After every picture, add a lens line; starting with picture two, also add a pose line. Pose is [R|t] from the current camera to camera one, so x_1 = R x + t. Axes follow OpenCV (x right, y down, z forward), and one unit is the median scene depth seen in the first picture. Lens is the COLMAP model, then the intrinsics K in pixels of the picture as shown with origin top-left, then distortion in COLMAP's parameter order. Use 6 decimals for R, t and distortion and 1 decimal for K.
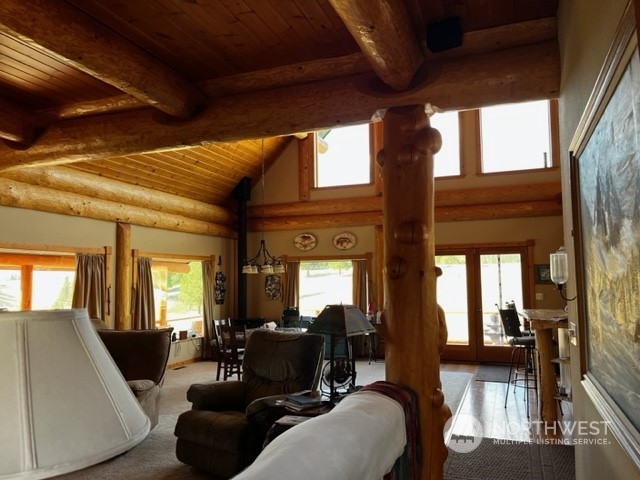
lens RADIAL K [[489.3, 0, 320.5], [0, 489.3, 240.7], [0, 0, 1]] dist [0.023437, -0.047075]
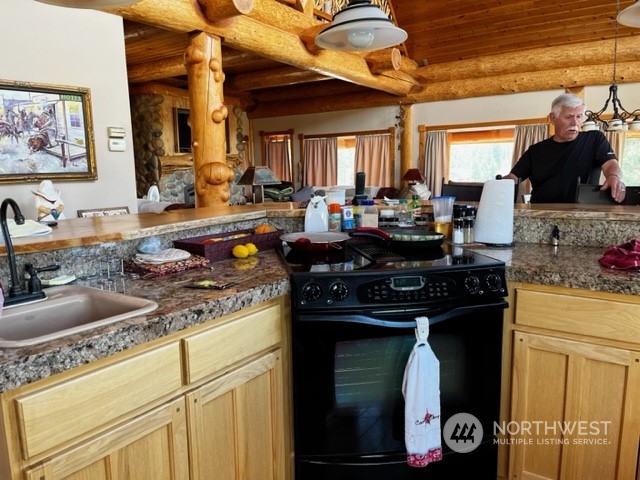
lens RADIAL K [[489.3, 0, 314.7], [0, 489.3, 243.4], [0, 0, 1]] dist [0.023437, -0.047075]
pose [[-0.219063, 0.163788, -0.961865, 0.618111], [0.111122, 0.983584, 0.142178, 0.064660], [0.969362, -0.075738, -0.233667, 0.624368]]
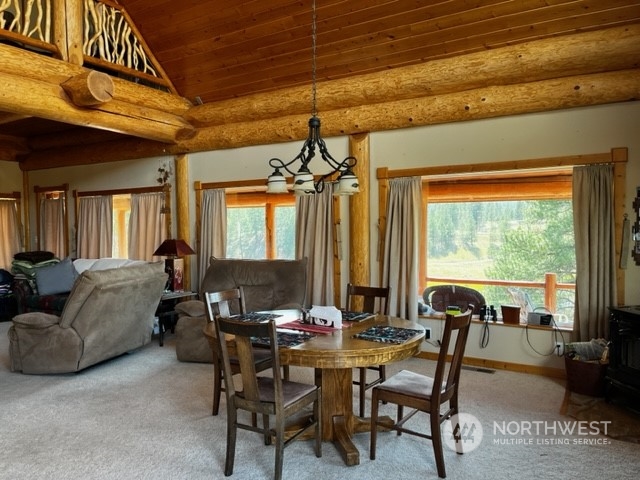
lens RADIAL K [[489.3, 0, 323.5], [0, 489.3, 237.7], [0, 0, 1]] dist [0.023437, -0.047075]
pose [[-0.151308, 0.037335, -0.987781, 0.274478], [0.098966, 0.994838, 0.022442, 0.082293], [0.983520, -0.094361, -0.154222, 0.926750]]
